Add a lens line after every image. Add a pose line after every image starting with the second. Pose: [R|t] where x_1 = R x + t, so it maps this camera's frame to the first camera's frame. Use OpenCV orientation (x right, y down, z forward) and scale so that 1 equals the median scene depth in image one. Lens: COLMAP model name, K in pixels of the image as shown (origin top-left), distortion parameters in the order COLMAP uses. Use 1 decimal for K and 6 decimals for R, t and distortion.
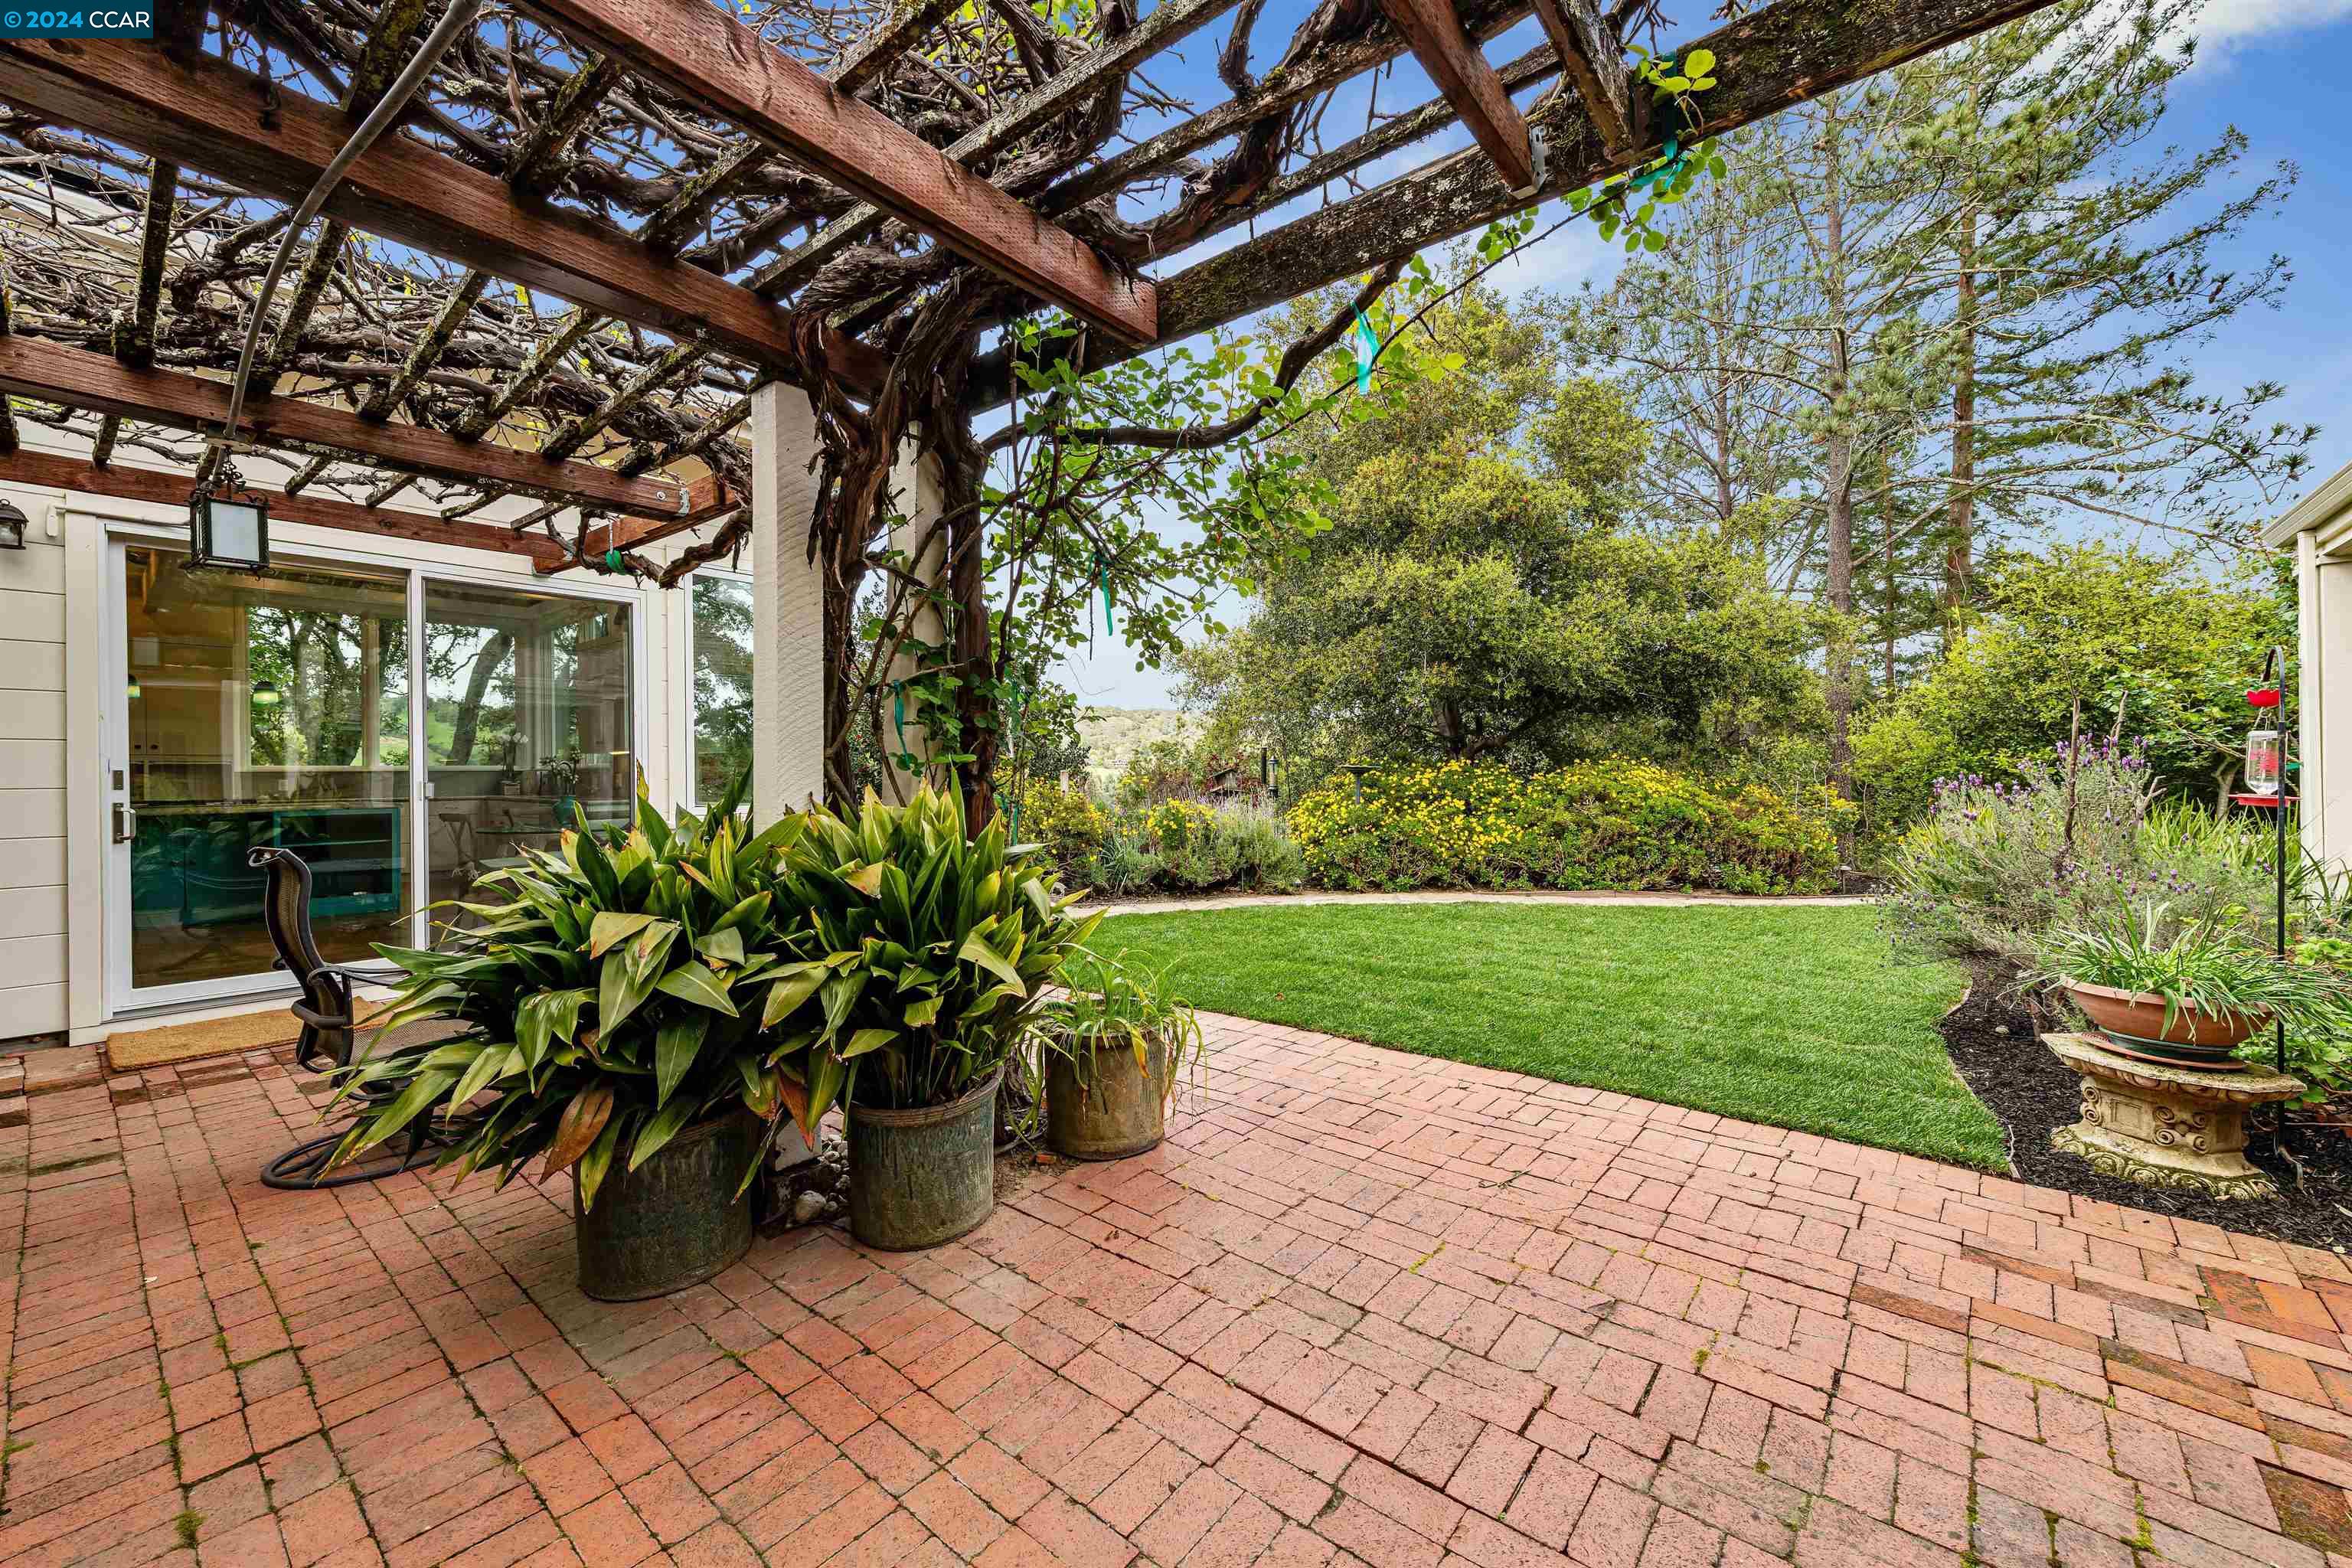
lens RADIAL K [[921.4, 0, 1176.0], [0, 921.4, 784.0], [0, 0, 1]] dist [0.015998, 0.000064]
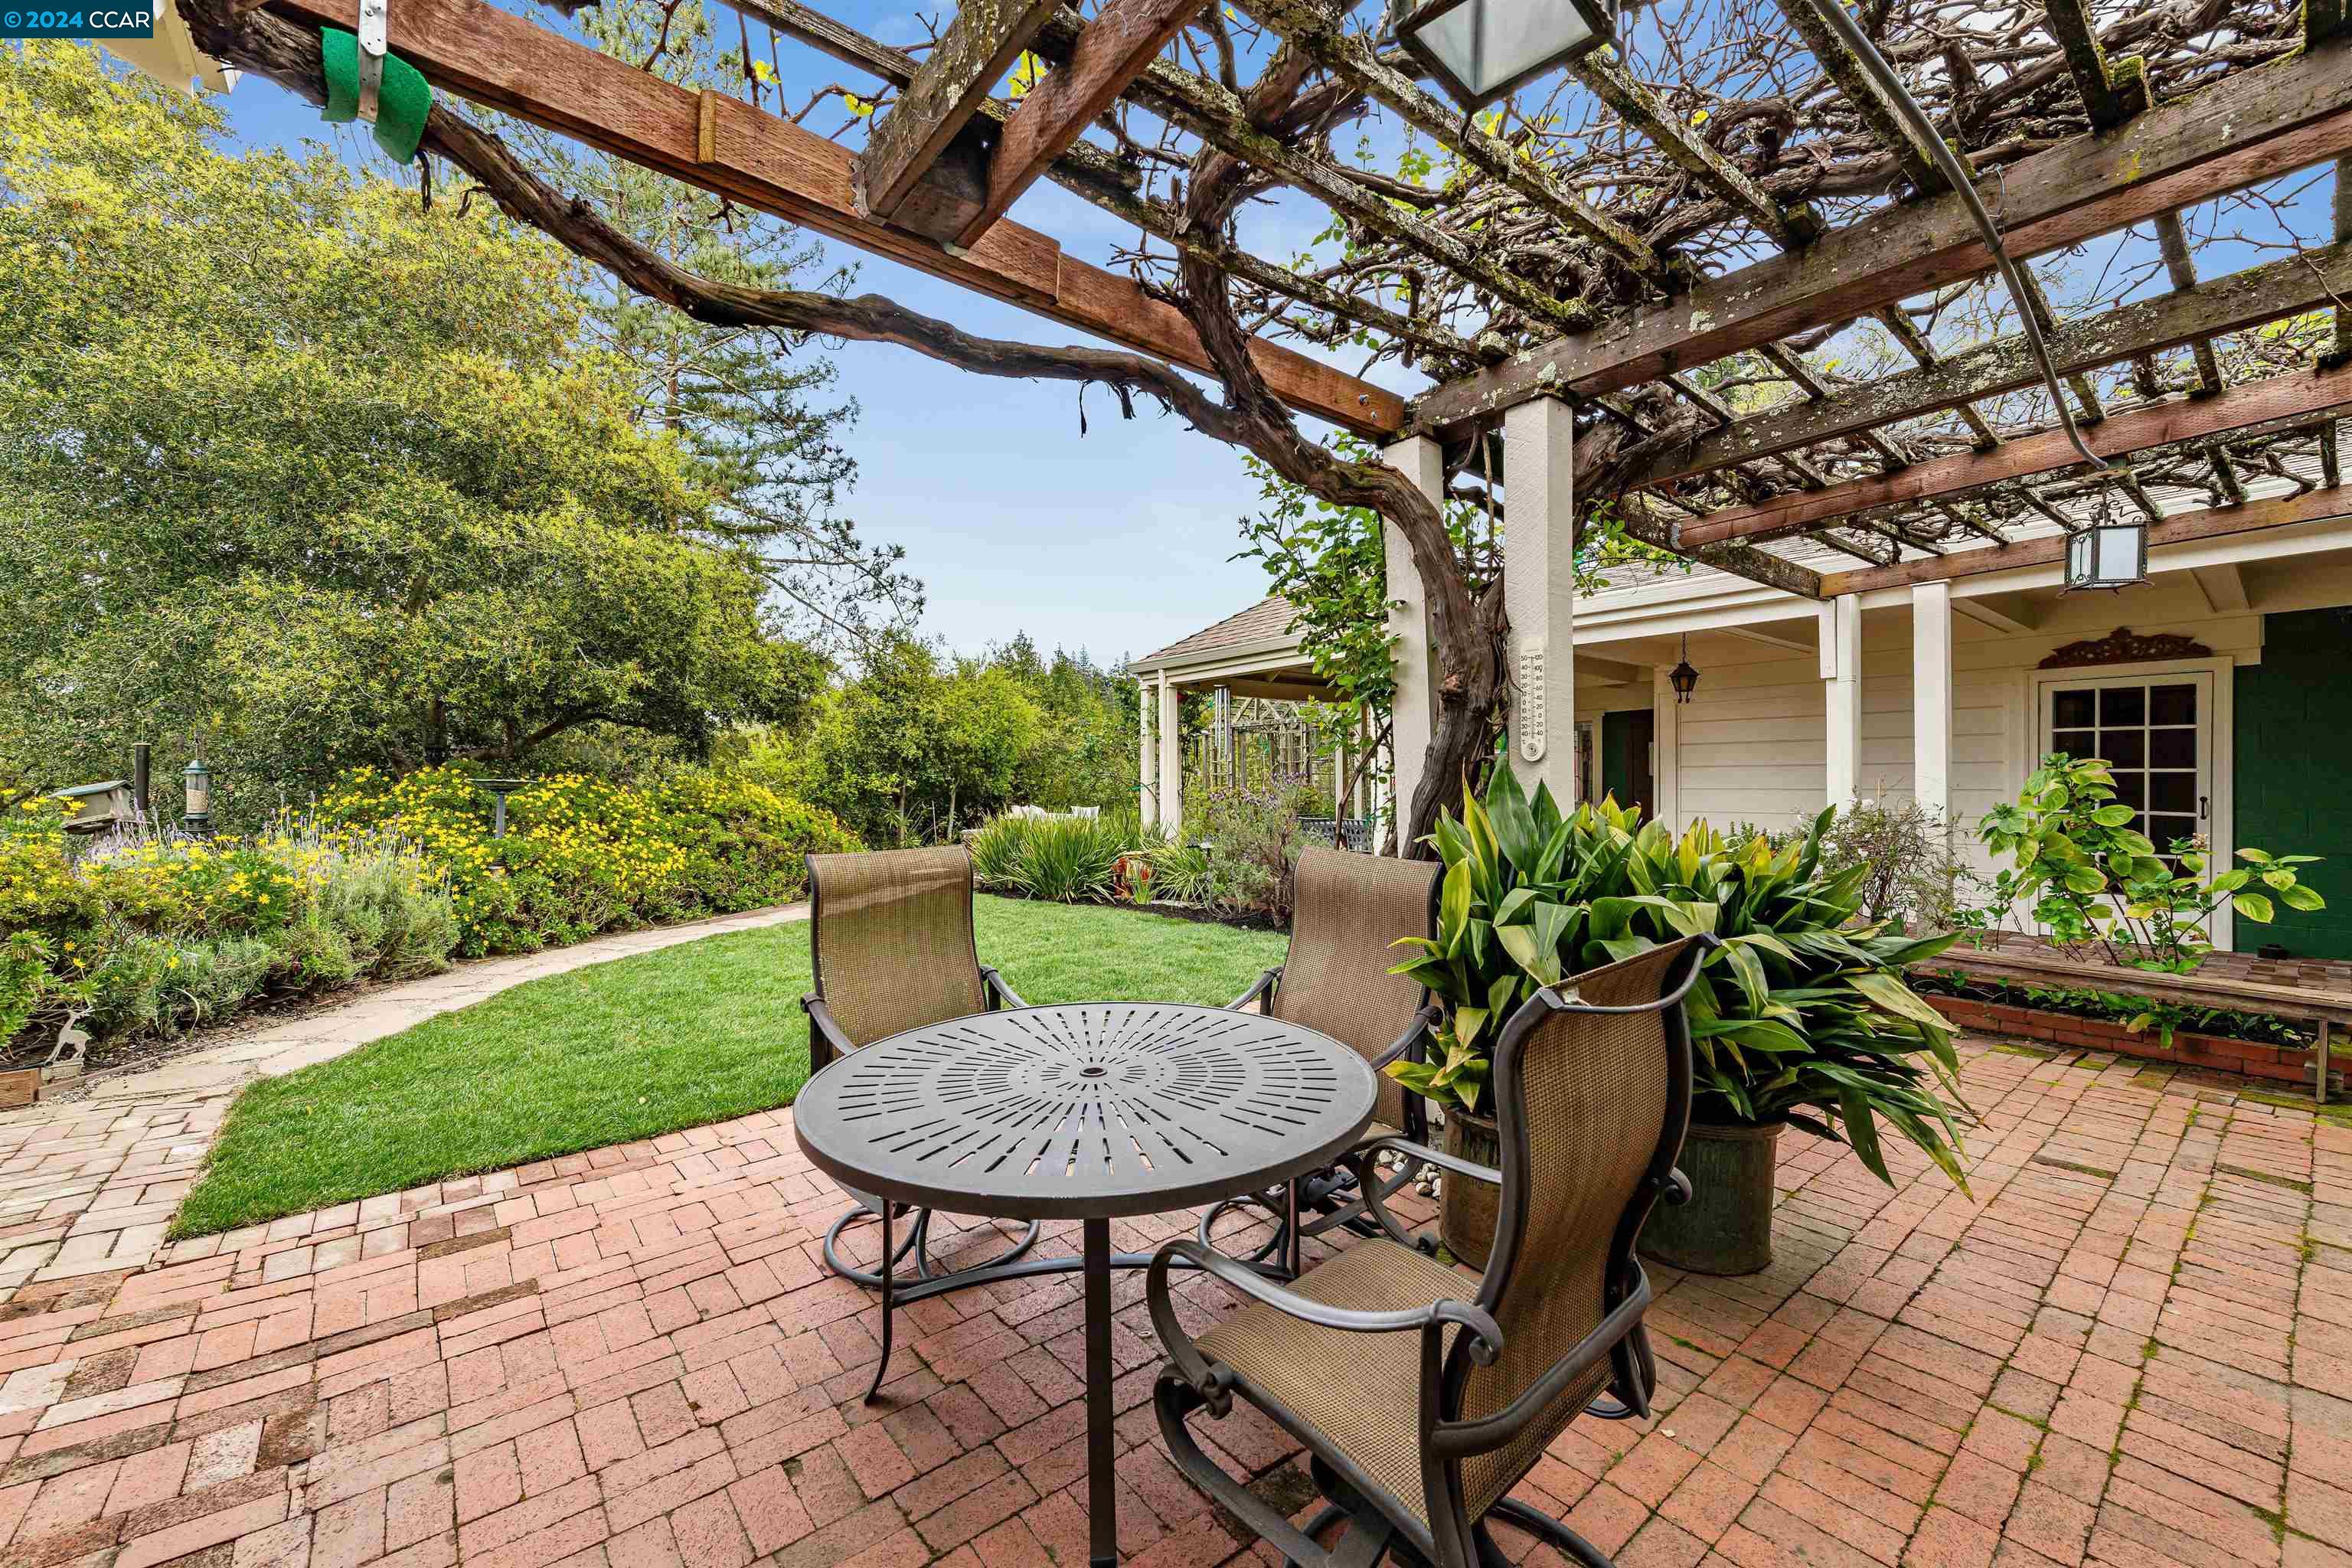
lens RADIAL K [[948.3, 0, 1176.0], [0, 948.3, 784.0], [0, 0, 1]] dist [0.001886, 0.000055]
pose [[0.186096, 0.008884, 0.982491, -1.853824], [0.017304, 0.999774, -0.012318, 0.007344], [-0.982379, 0.019294, 0.185901, 1.478144]]
